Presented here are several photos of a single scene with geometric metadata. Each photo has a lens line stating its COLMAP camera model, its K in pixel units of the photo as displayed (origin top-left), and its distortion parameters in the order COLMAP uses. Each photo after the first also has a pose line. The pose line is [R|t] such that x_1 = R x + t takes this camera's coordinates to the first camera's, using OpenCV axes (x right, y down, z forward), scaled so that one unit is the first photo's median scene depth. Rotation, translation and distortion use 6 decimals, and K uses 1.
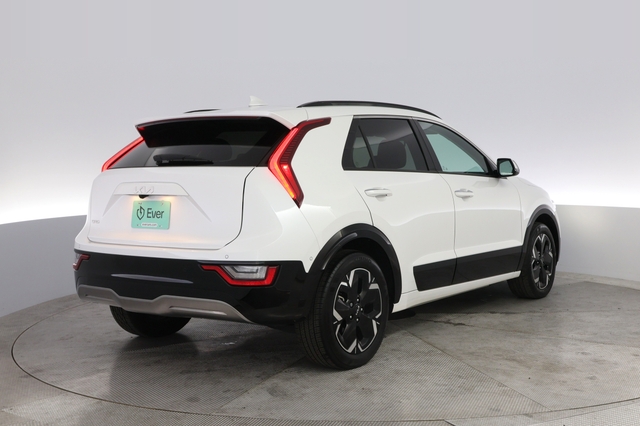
lens RADIAL K [[530.9, 0, 320.0], [0, 530.9, 213.0], [0, 0, 1]] dist [0.006012, 0.001867]
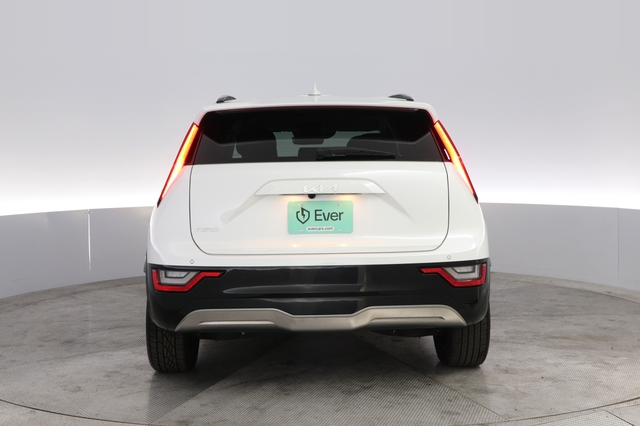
lens RADIAL K [[563.6, 0, 320.0], [0, 563.6, 213.0], [0, 0, 1]] dist [-0.018574, -0.003819]
pose [[0.912389, -0.032748, 0.408013, -0.701631], [0.034644, 0.999396, 0.002744, -0.006004], [-0.407856, 0.011631, 0.912972, 0.165660]]
